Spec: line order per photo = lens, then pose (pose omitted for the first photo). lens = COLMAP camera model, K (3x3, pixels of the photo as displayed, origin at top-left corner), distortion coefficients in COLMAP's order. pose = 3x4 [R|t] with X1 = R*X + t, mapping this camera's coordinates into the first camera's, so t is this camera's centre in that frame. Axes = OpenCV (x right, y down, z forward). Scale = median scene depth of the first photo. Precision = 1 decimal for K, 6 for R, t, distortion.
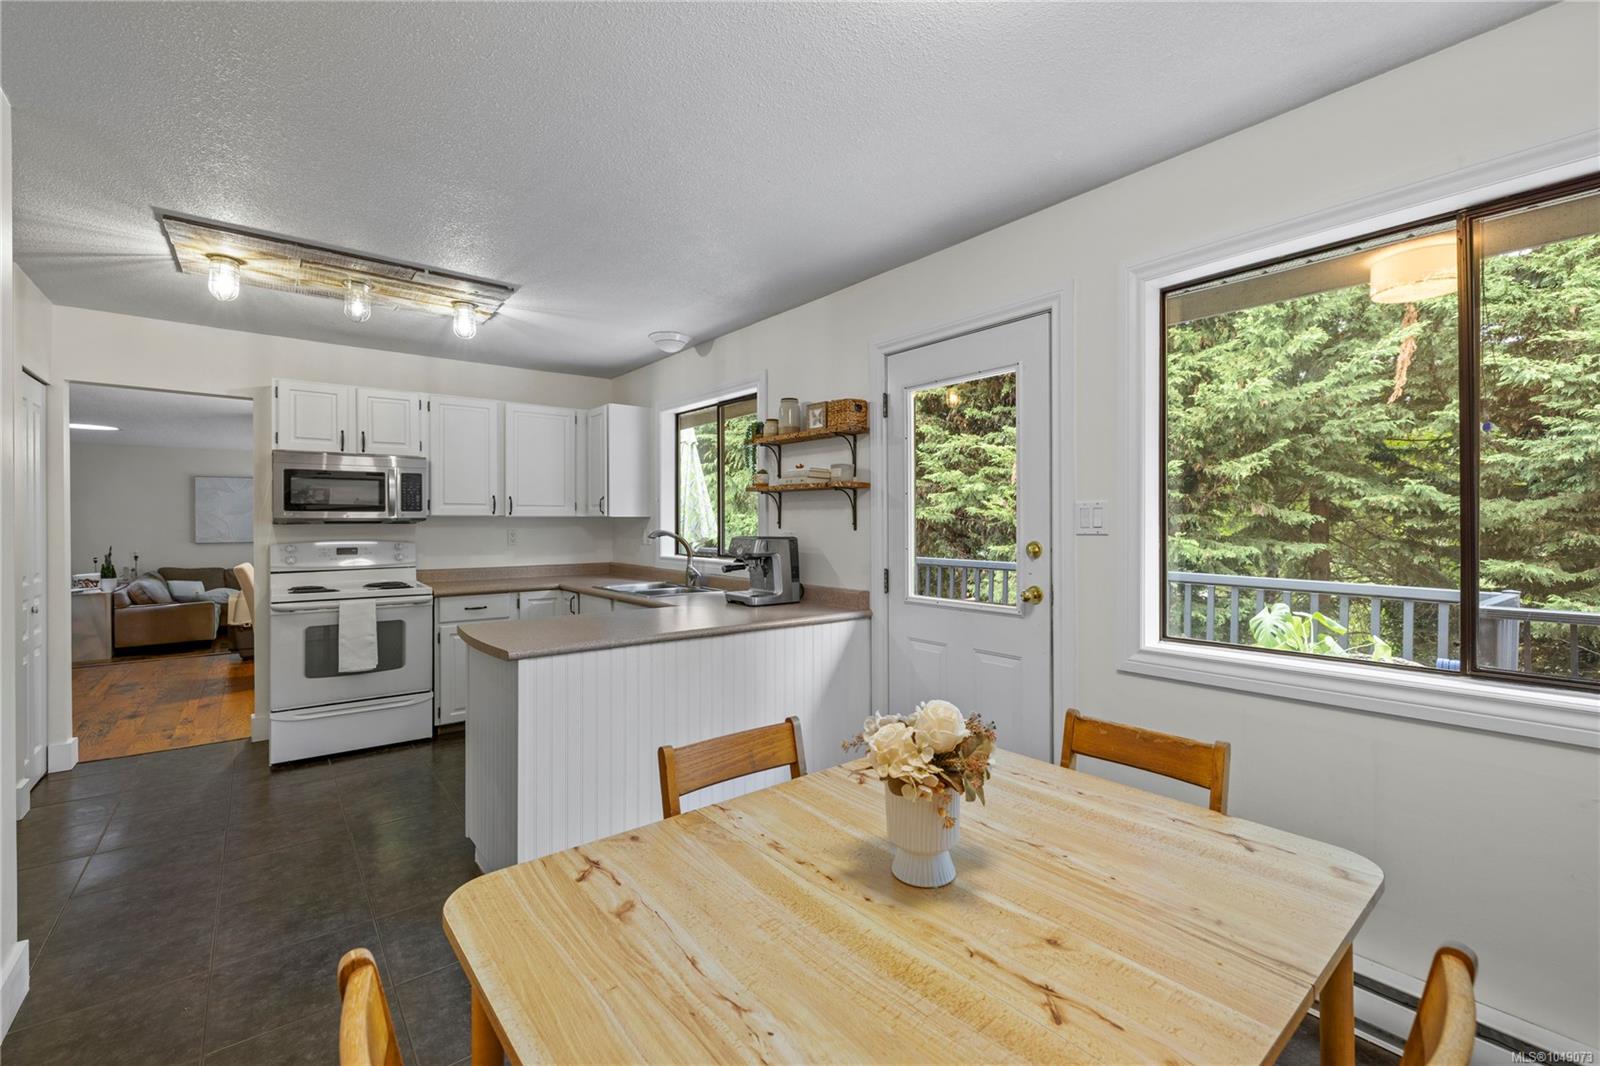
lens RADIAL K [[678.1, 0, 801.4], [0, 678.1, 523.7], [0, 0, 1]] dist [0.000924, 0.000298]
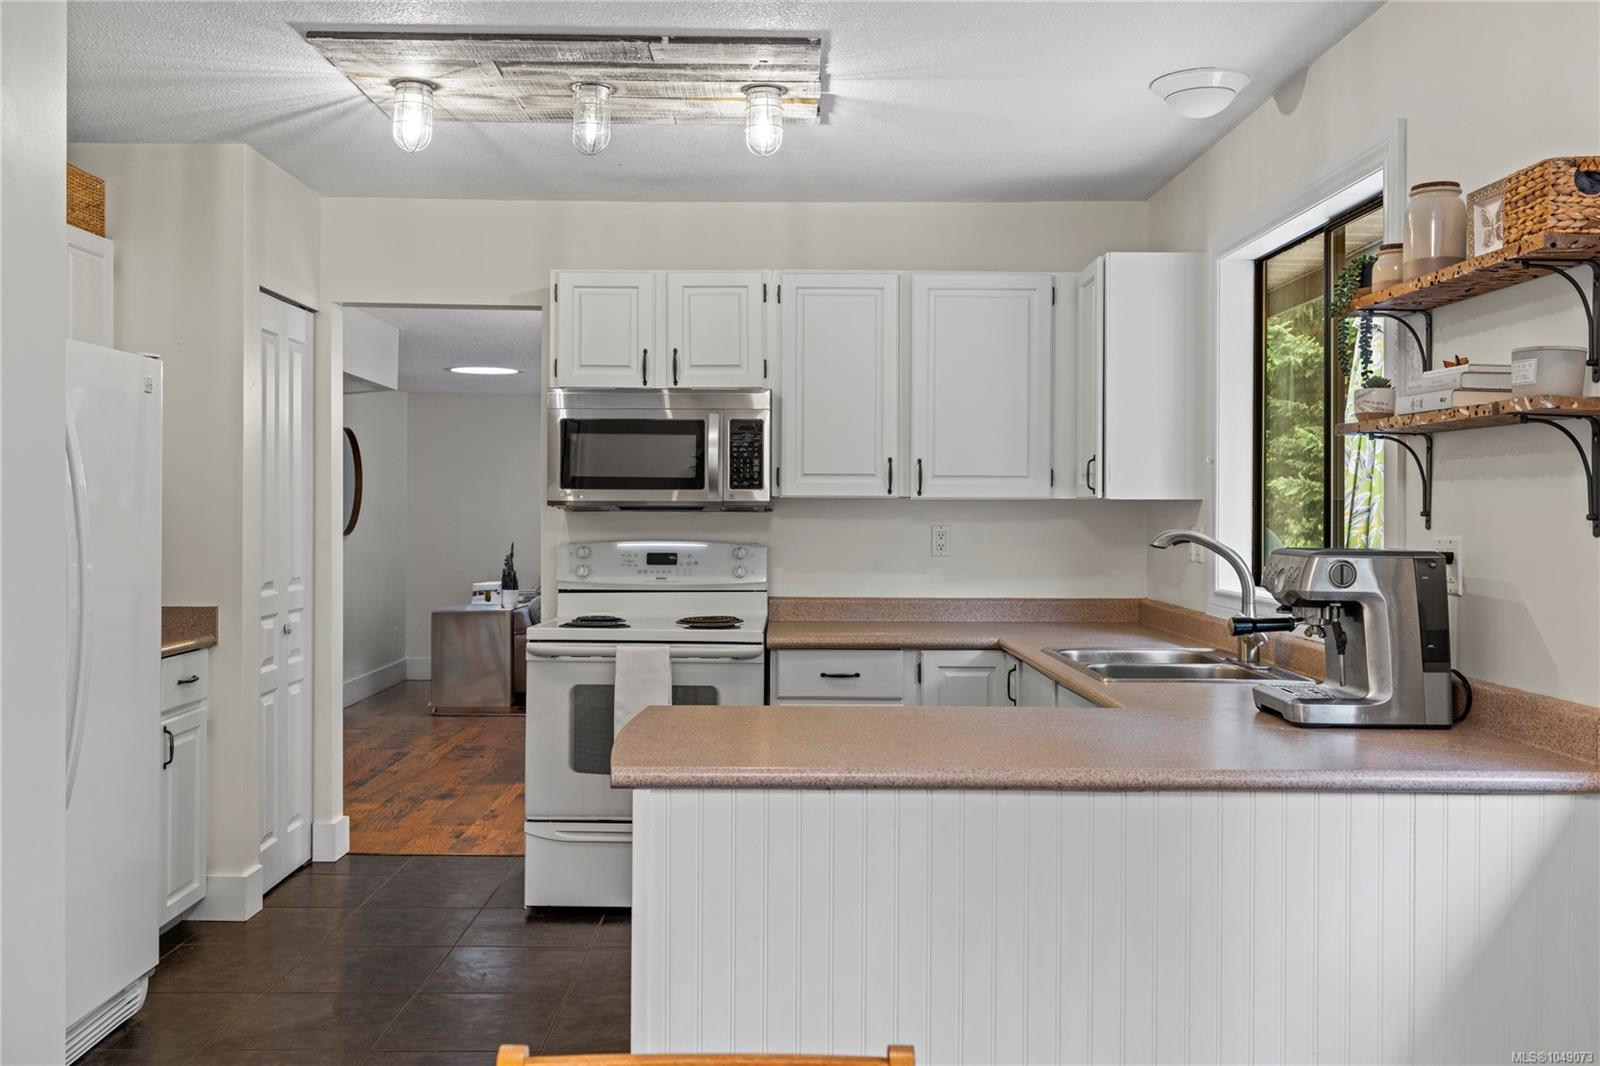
lens RADIAL K [[1392.5, 0, 798.4], [0, 1392.5, 517.5], [0, 0, 1]] dist [-0.003198, 0.015466]
pose [[0.786660, 0.008190, -0.617332, 0.186581], [-0.007644, 0.999965, 0.003526, 0.000411], [0.617339, 0.001945, 0.786695, 0.178535]]
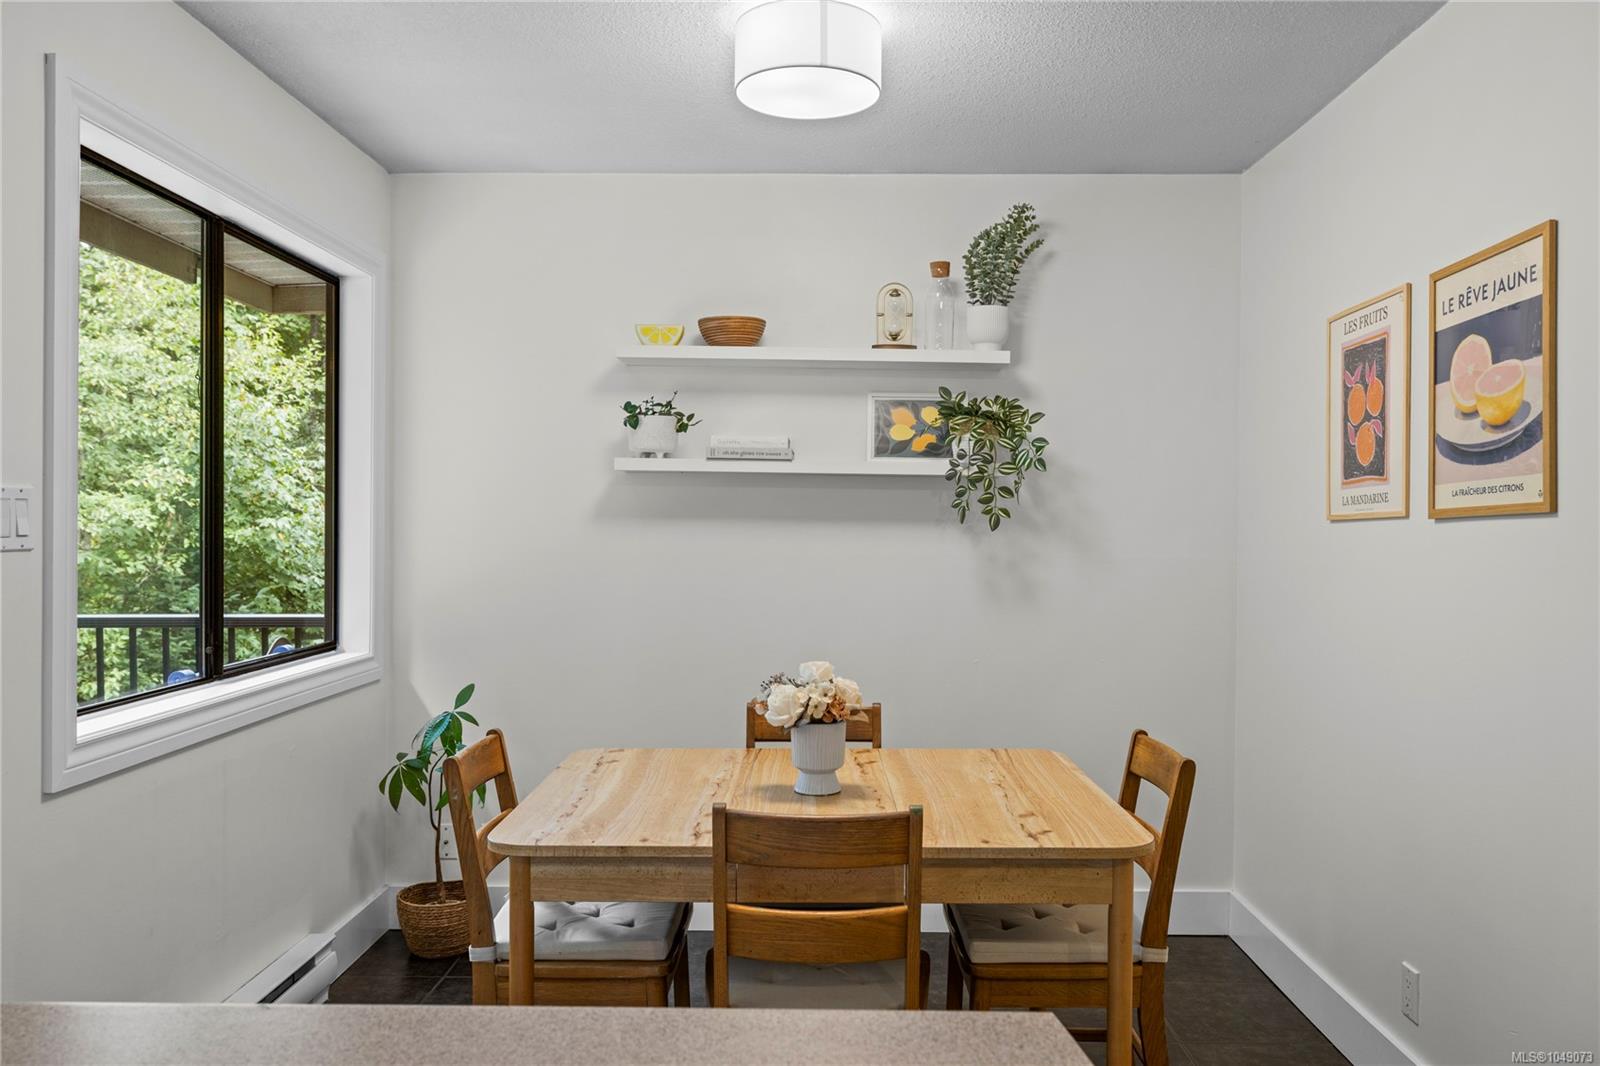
lens RADIAL K [[1208.7, 0, 806.9], [0, 1208.7, 540.7], [0, 0, 1]] dist [0.001347, -0.005442]
pose [[-0.776205, -0.007554, 0.630435, -0.410388], [-0.002591, 0.999958, 0.008792, -0.001022], [-0.630475, 0.005191, -0.776192, 0.899997]]
